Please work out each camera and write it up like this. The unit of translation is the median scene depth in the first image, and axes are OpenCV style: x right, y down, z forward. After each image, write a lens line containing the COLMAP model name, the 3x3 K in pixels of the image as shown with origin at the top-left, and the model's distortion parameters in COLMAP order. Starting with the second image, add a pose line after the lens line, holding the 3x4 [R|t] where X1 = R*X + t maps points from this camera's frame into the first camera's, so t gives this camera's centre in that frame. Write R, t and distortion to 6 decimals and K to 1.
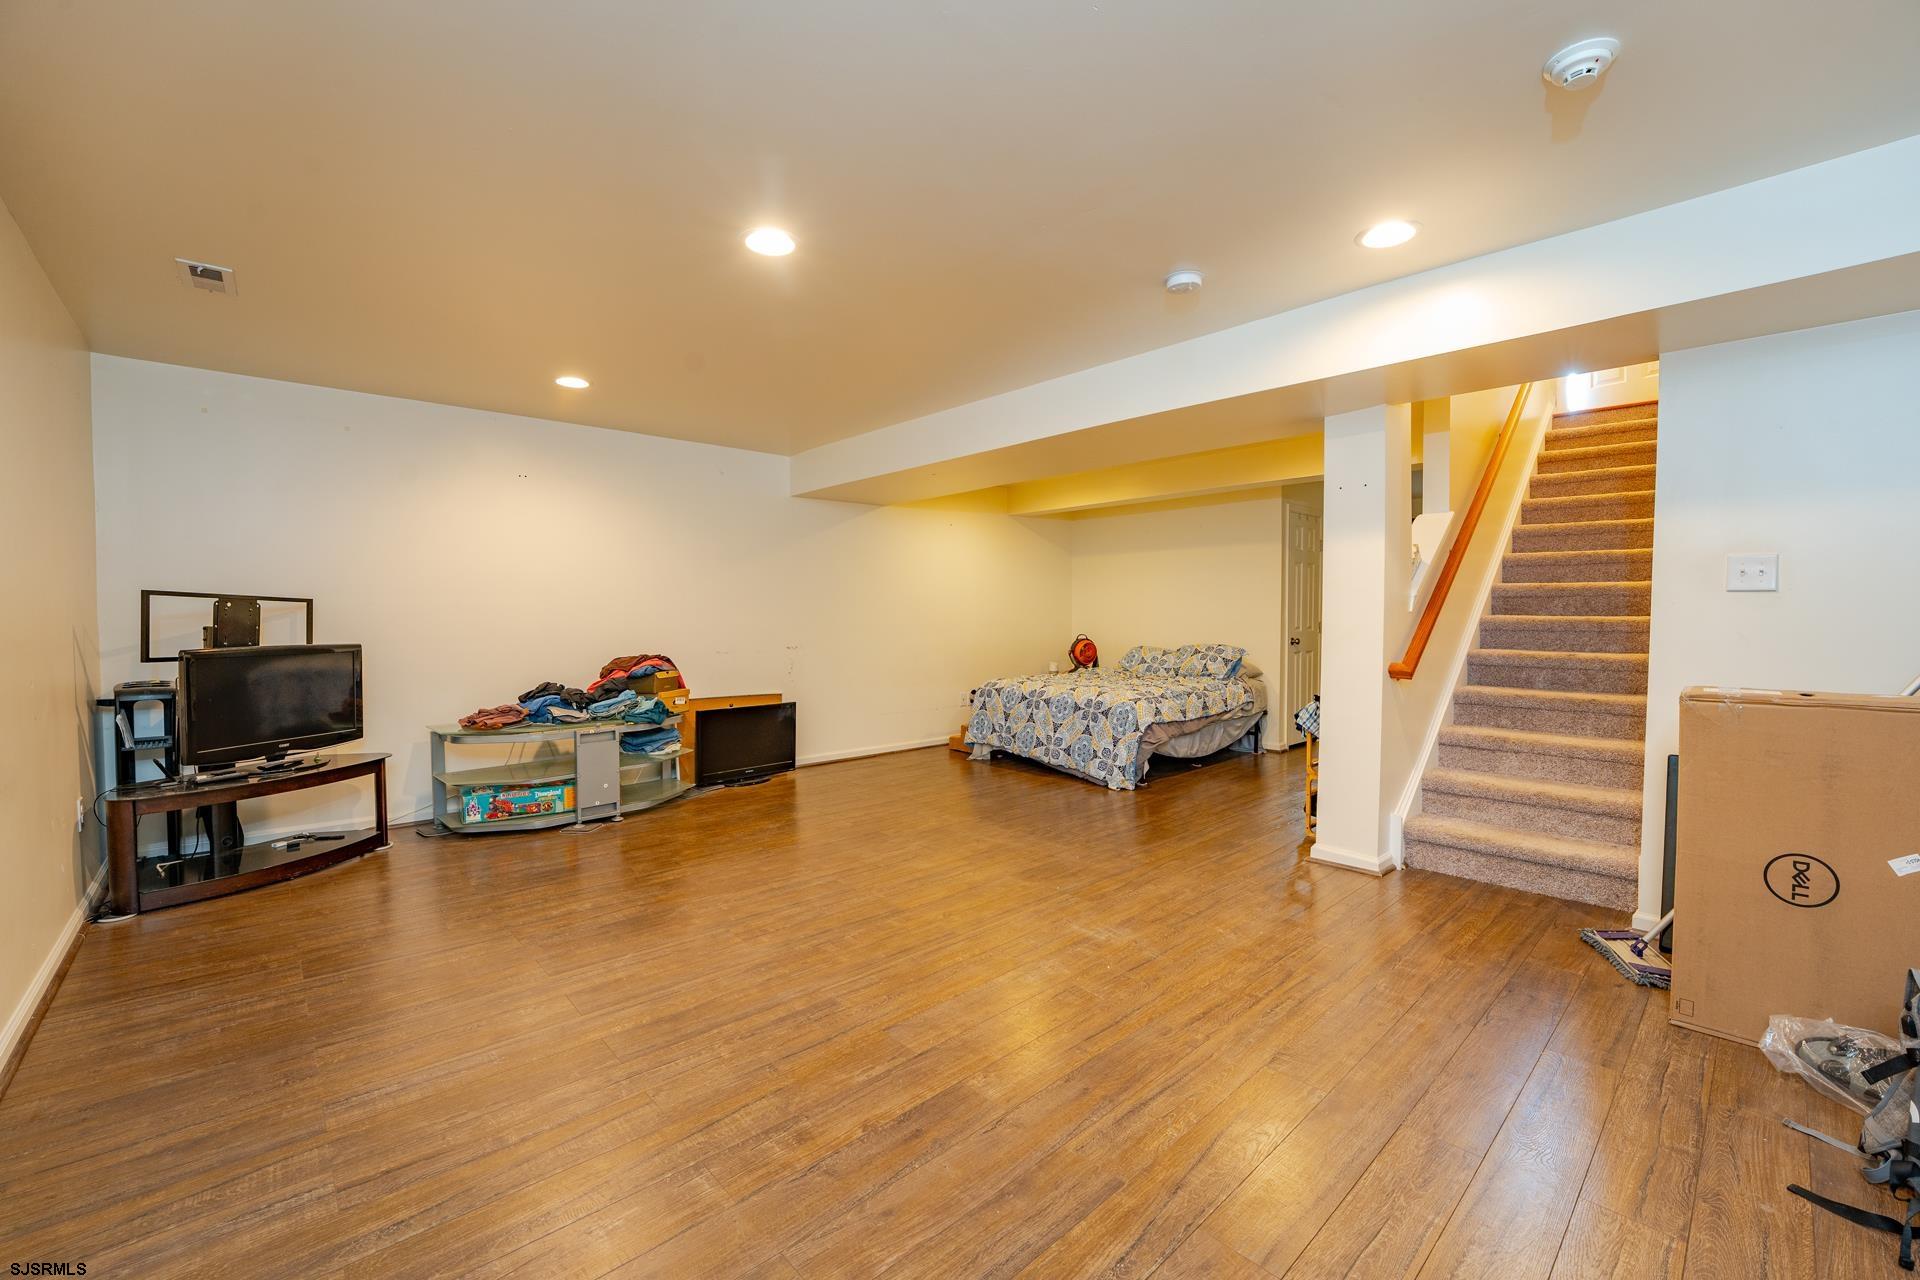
lens RADIAL K [[780.0, 0, 962.3], [0, 780.0, 640.7], [0, 0, 1]] dist [-0.034656, 0.006859]
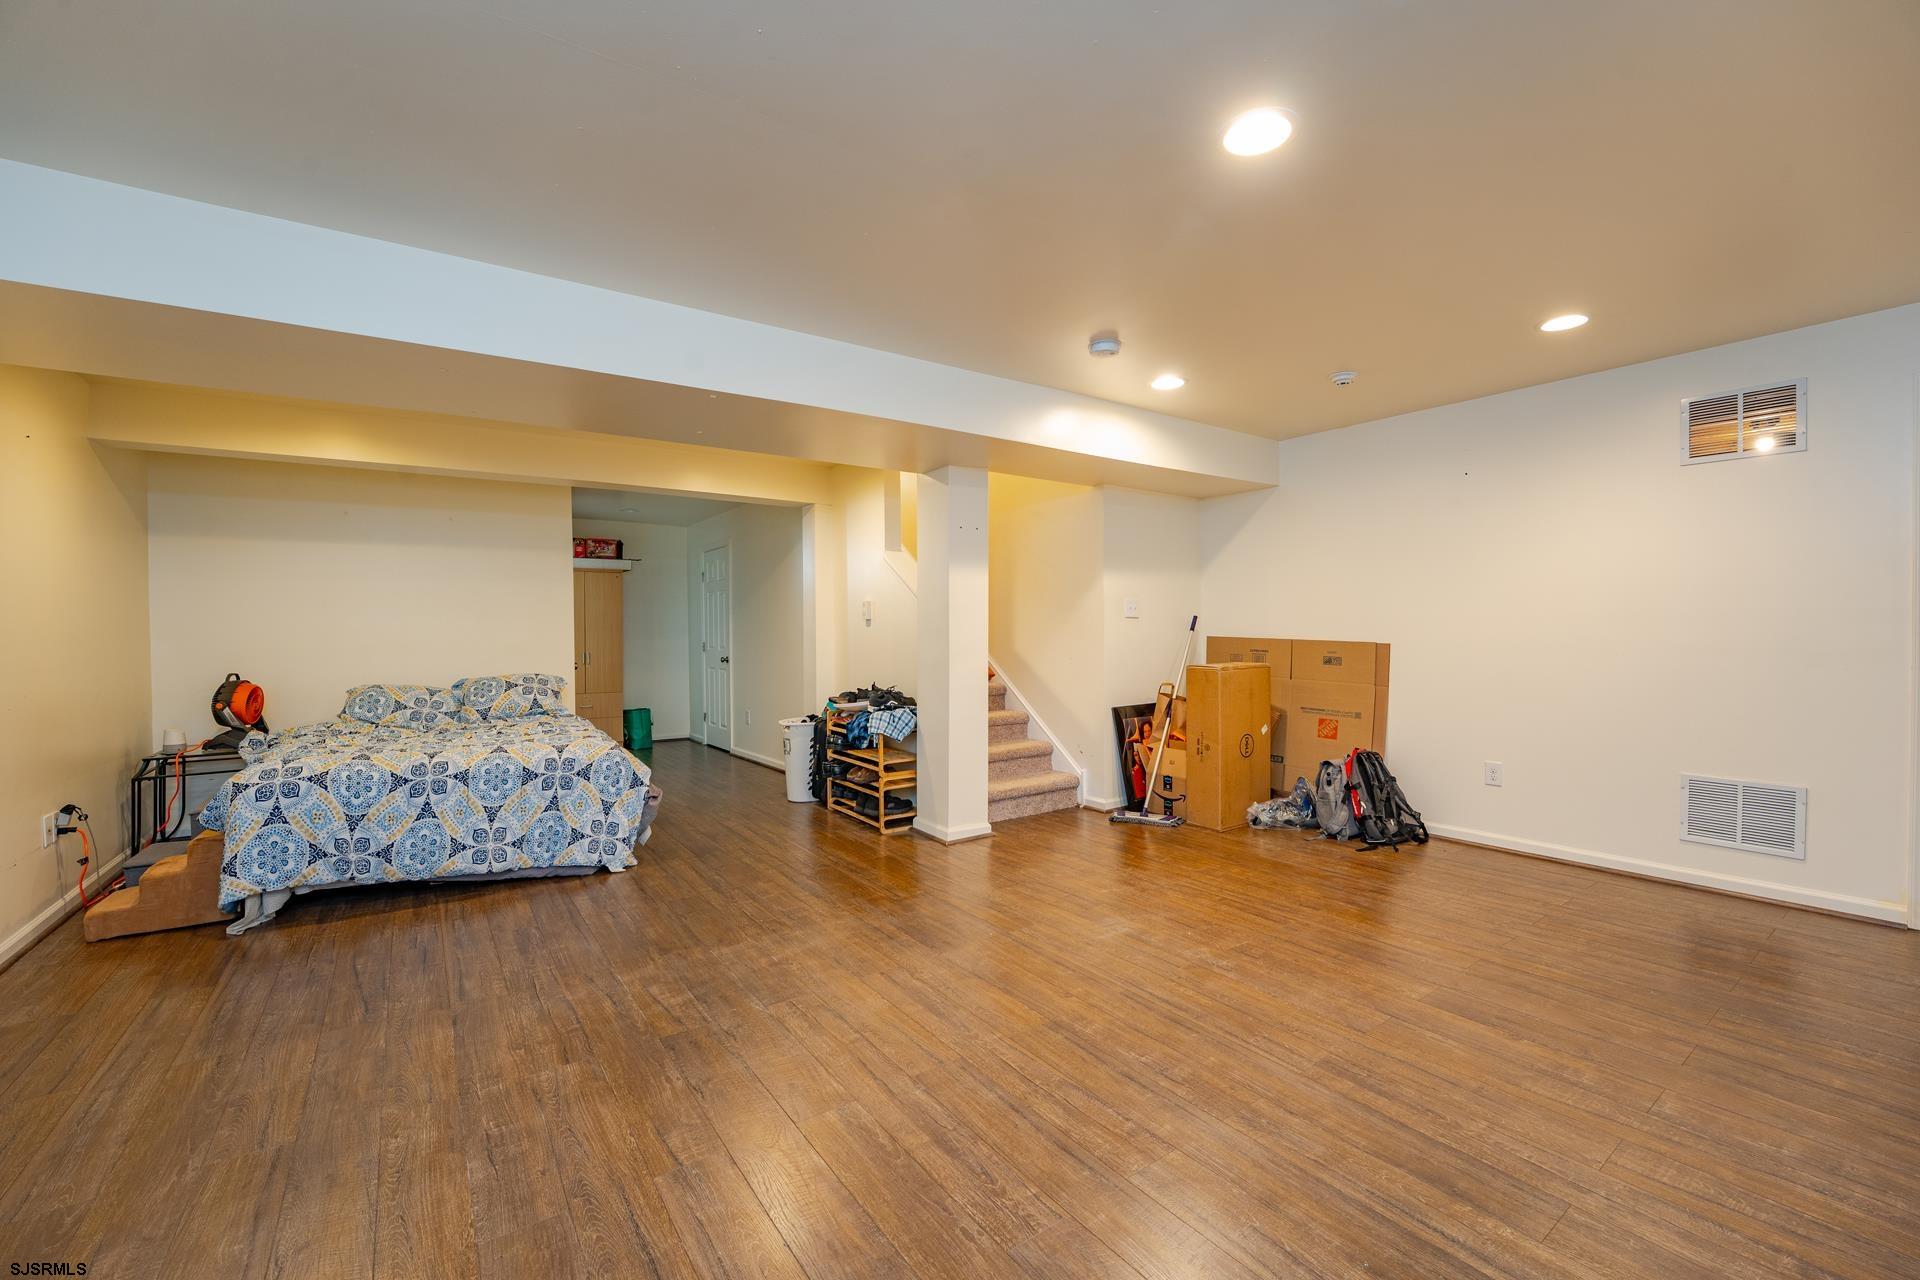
lens RADIAL K [[780.0, 0, 962.3], [0, 780.0, 640.7], [0, 0, 1]] dist [-0.034656, 0.006859]
pose [[0.130947, -0.014255, 0.991287, -0.483313], [0.043364, 0.999022, 0.008637, -0.020360], [-0.990440, 0.041856, 0.131438, 0.564075]]
